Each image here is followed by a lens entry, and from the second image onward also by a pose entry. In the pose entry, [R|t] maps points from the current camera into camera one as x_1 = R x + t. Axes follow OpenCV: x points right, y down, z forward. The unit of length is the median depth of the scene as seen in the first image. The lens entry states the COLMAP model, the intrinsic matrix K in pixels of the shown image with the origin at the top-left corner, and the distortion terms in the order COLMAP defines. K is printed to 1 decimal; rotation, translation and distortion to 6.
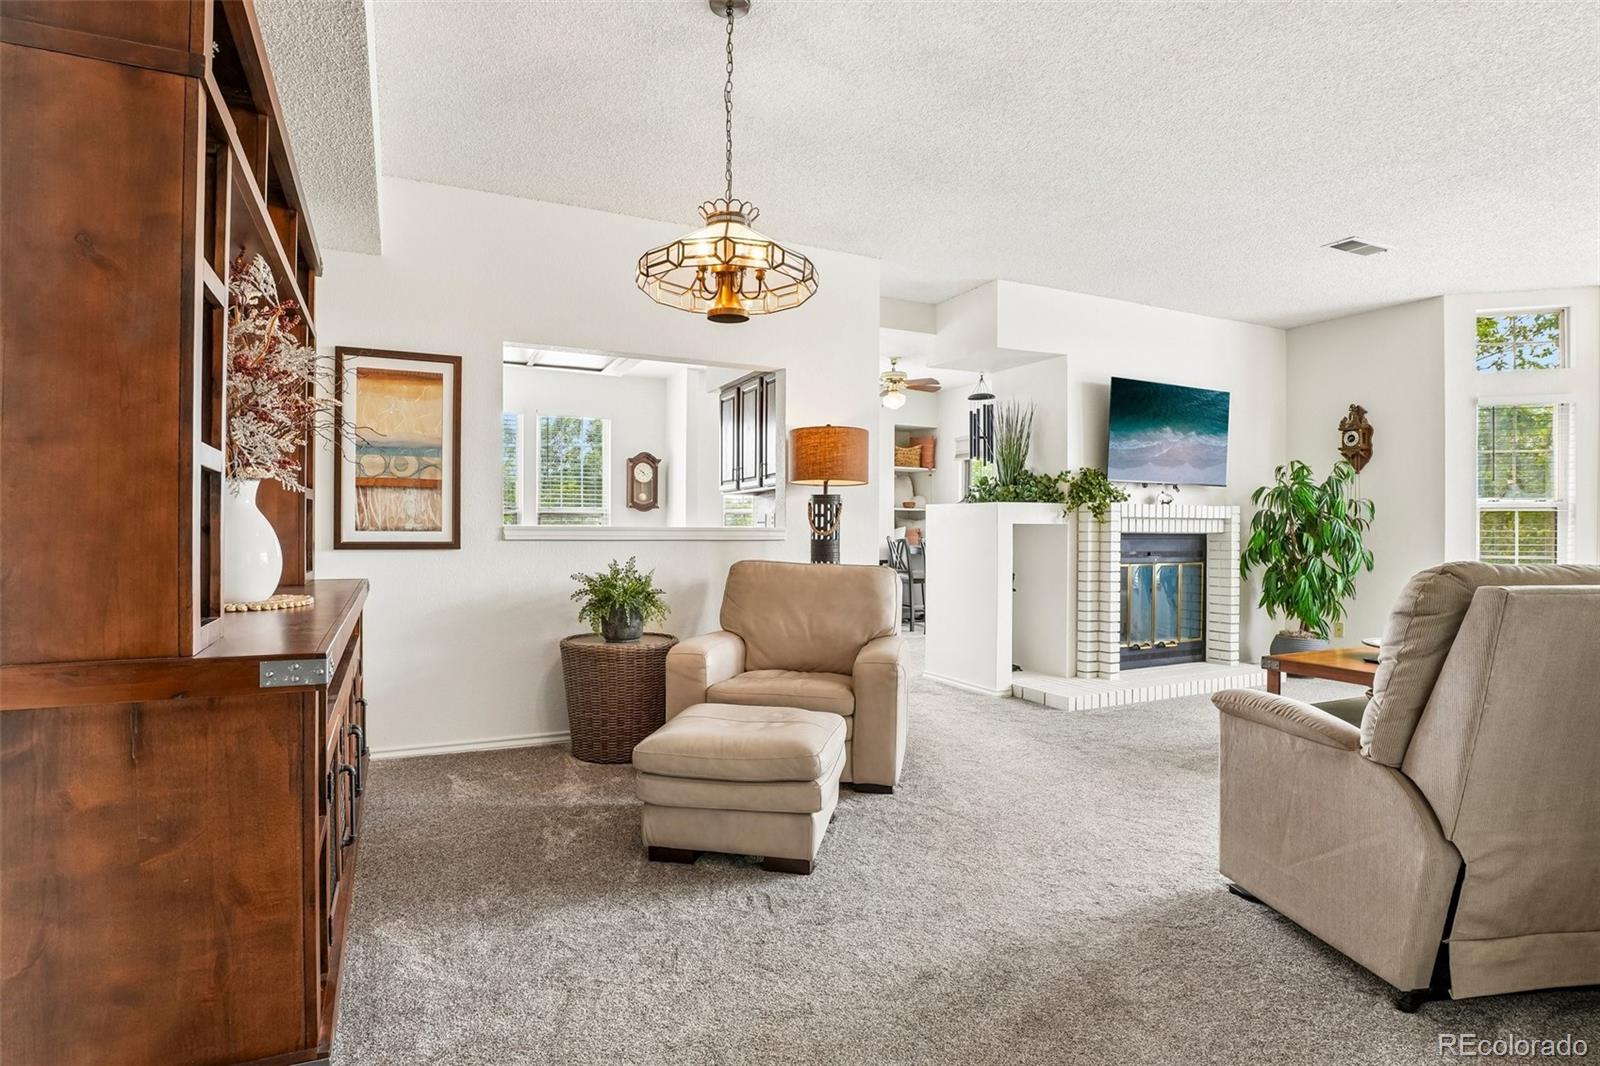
lens RADIAL K [[824.5, 0, 797.0], [0, 824.5, 535.9], [0, 0, 1]] dist [-0.040741, 0.012495]
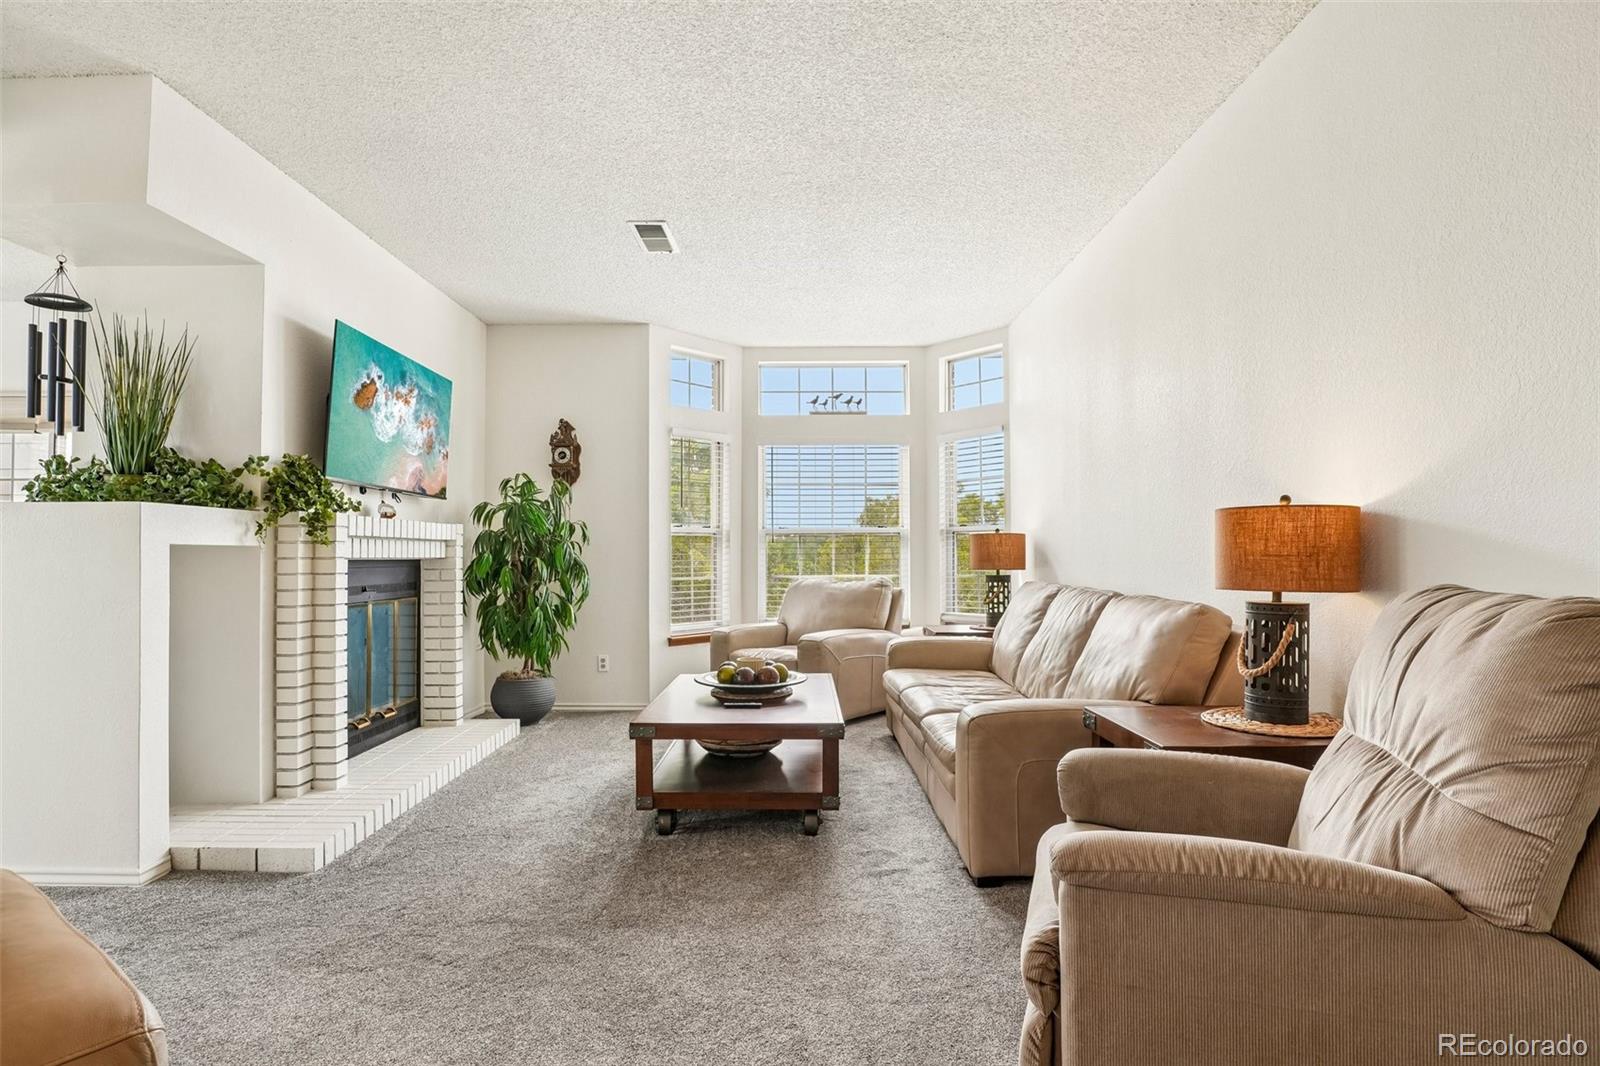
lens RADIAL K [[789.7, 0, 799.6], [0, 789.7, 538.6], [0, 0, 1]] dist [-0.046351, 0.011121]
pose [[0.424818, 0.014062, 0.905169, -0.013659], [0.010585, 0.999734, -0.020499, -0.003677], [-0.905217, 0.018289, 0.424556, 0.398552]]
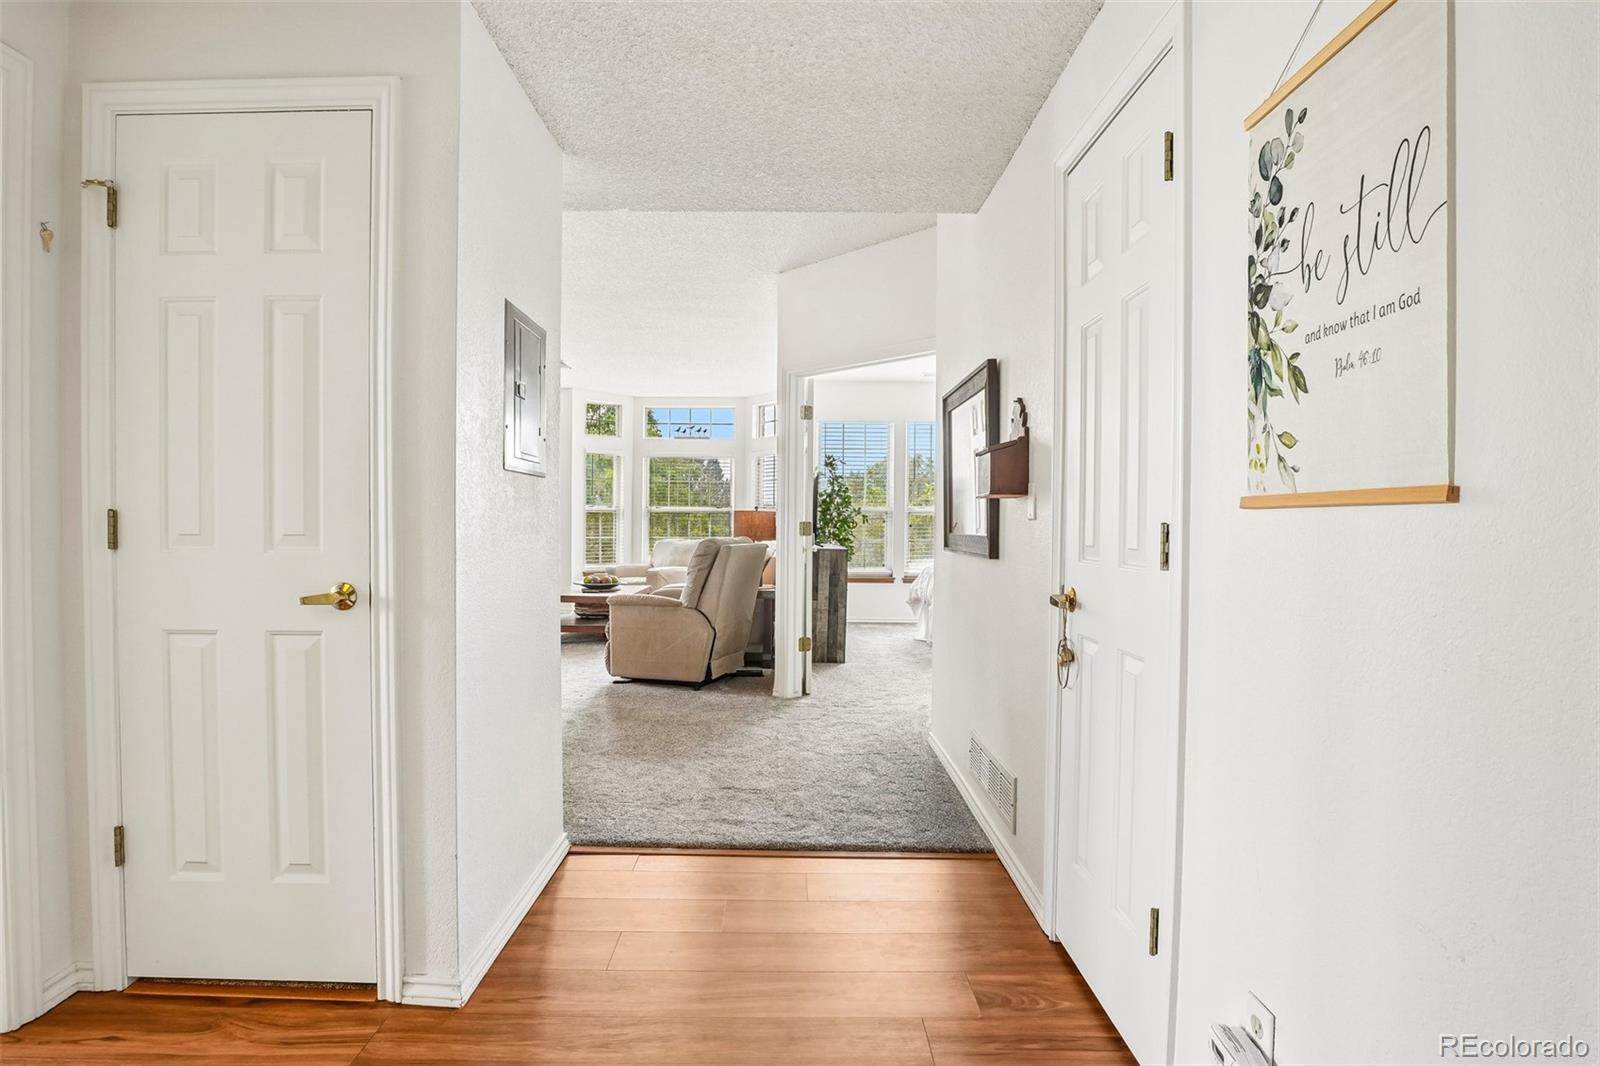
lens RADIAL K [[824.5, 0, 797.0], [0, 824.5, 535.9], [0, 0, 1]] dist [-0.040741, 0.012495]
pose [[0.433081, -0.014253, 0.901242, -0.570715], [-0.000974, 0.999867, 0.016281, -0.008868], [-0.901355, -0.007928, 0.433009, -0.201007]]
